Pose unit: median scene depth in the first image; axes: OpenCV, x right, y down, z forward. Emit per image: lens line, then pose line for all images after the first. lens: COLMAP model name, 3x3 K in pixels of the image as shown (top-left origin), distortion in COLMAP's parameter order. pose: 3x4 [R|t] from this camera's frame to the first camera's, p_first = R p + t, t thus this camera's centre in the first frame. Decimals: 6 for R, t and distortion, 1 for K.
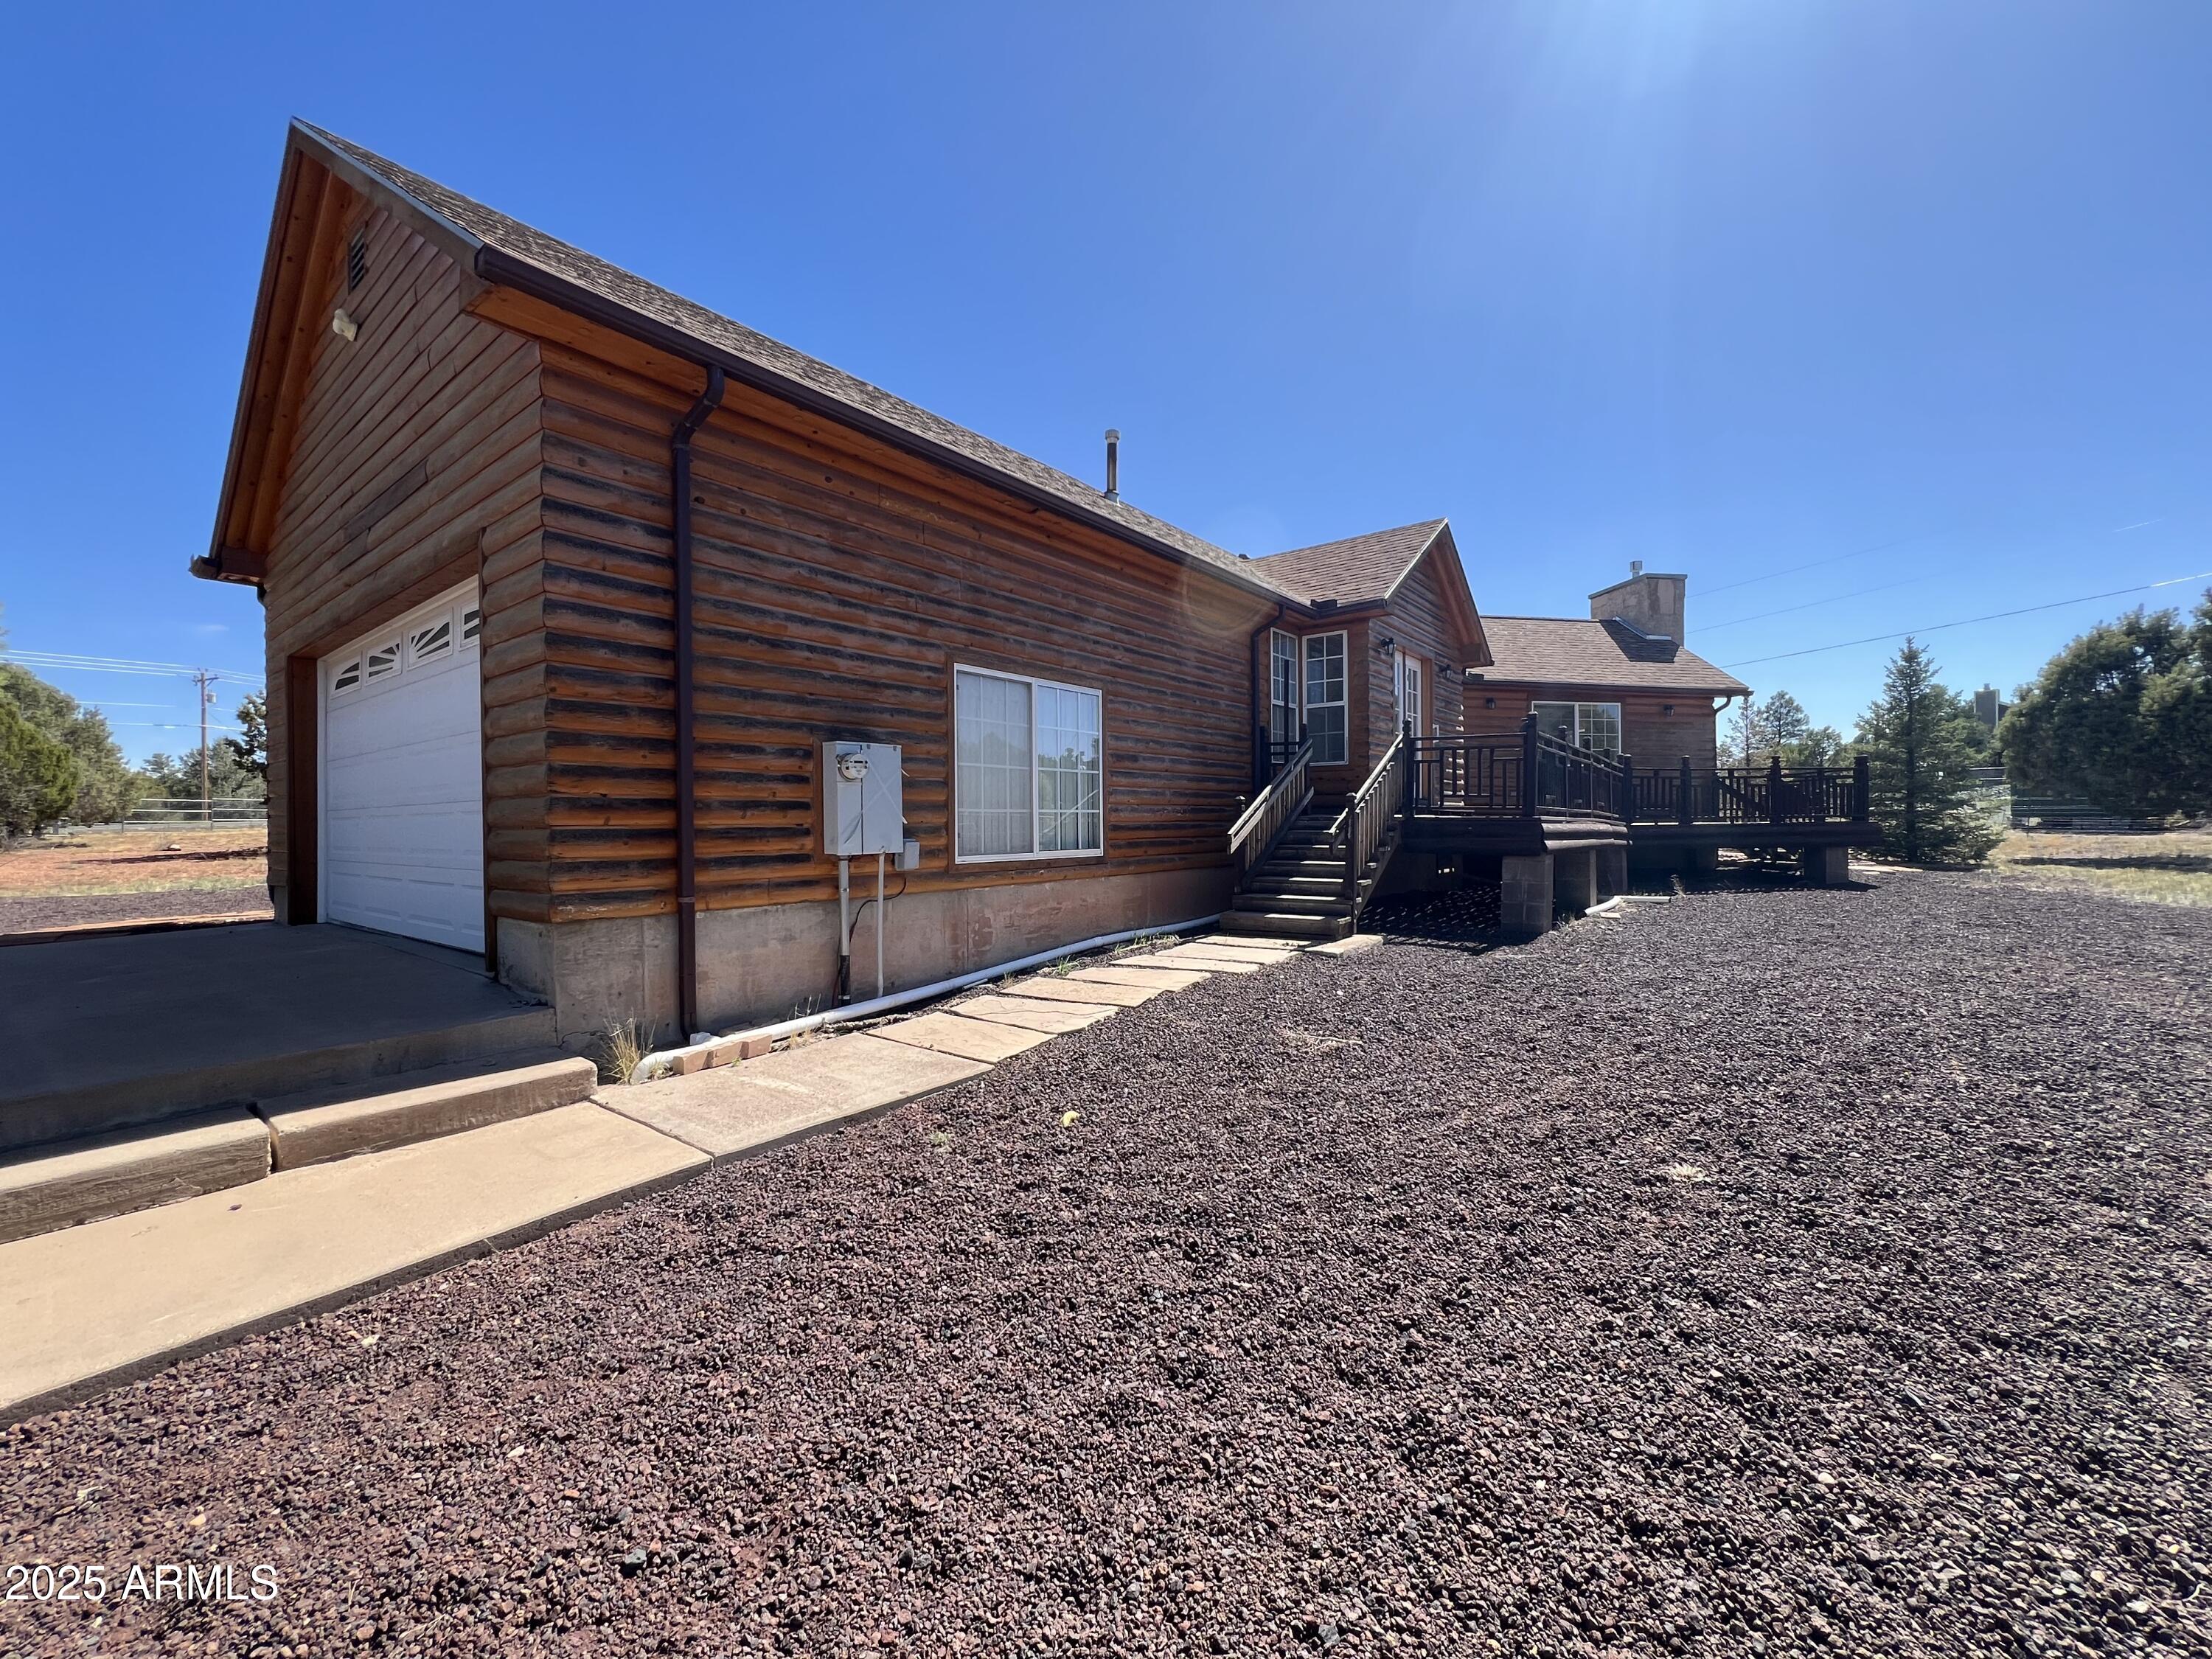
lens RADIAL K [[885.6, 0, 1106.0], [0, 885.6, 829.5], [0, 0, 1]] dist [-0.002033, -0.000240]
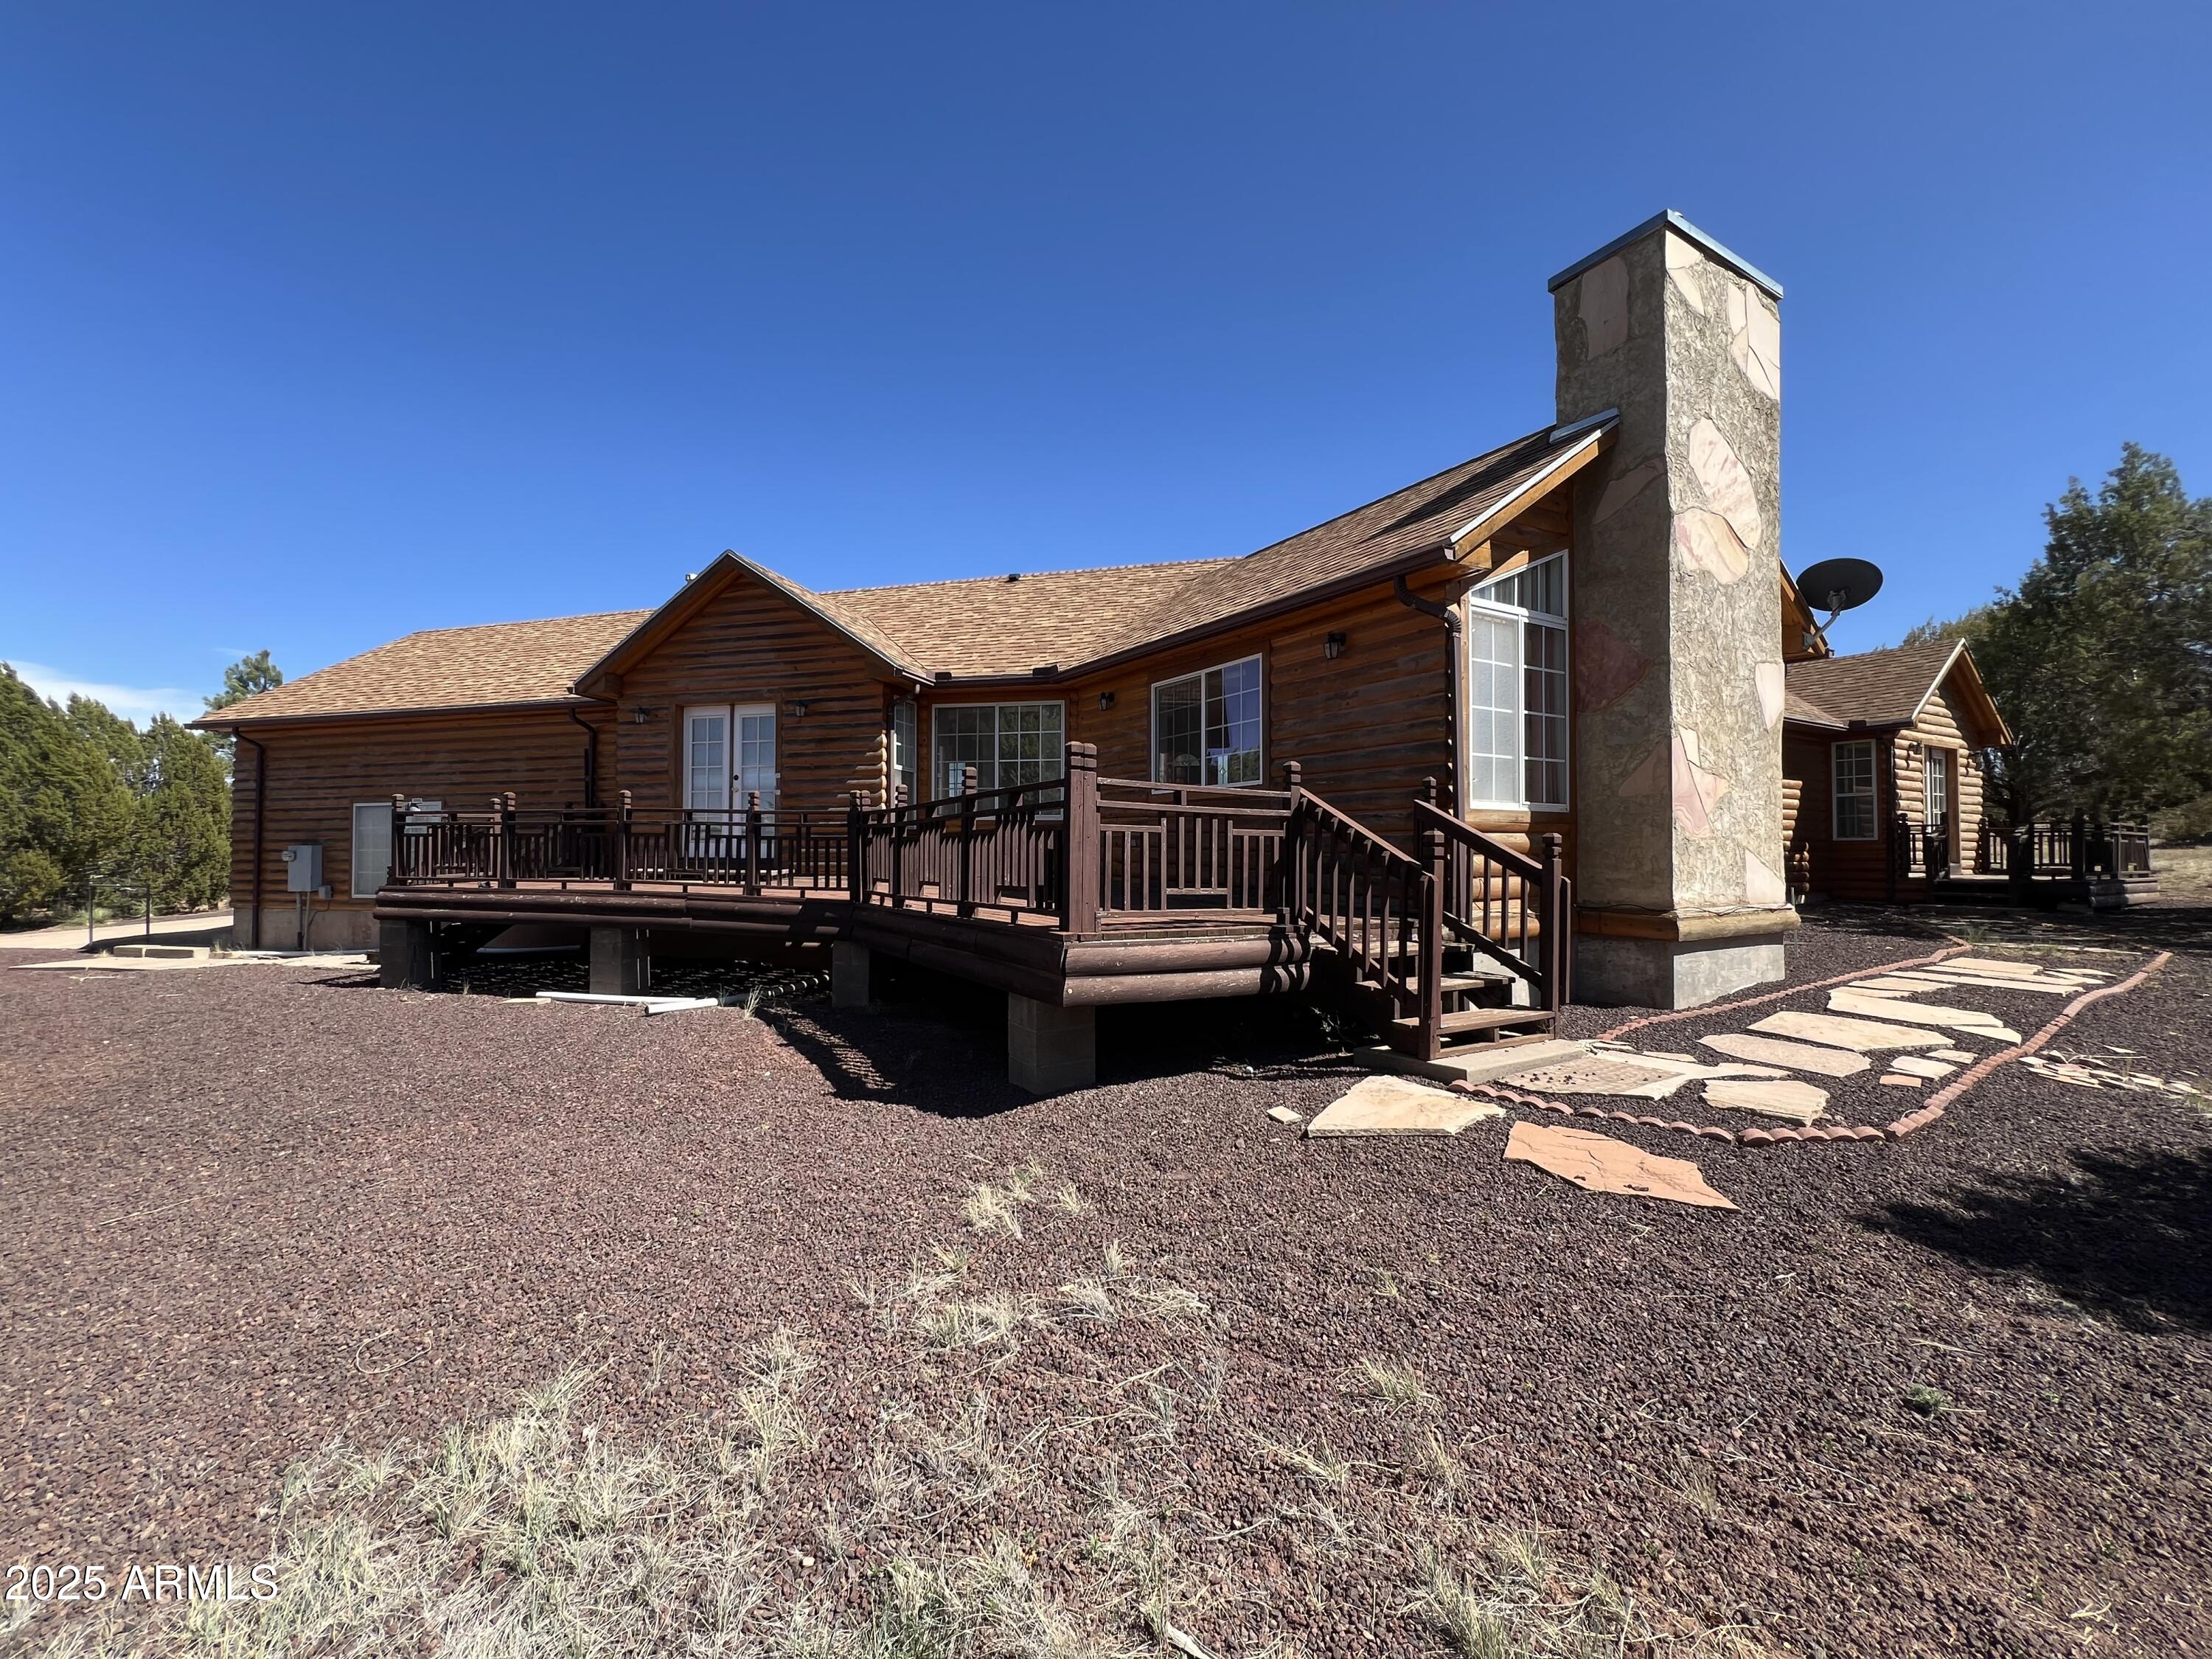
lens RADIAL K [[886.1, 0, 1101.6], [0, 886.1, 830.4], [0, 0, 1]] dist [-0.004632, 0.000534]
pose [[0.331805, -0.016053, -0.943212, 2.591875], [-0.021271, 0.999474, -0.024493, -0.118619], [0.943108, 0.028190, 0.331288, 2.135054]]
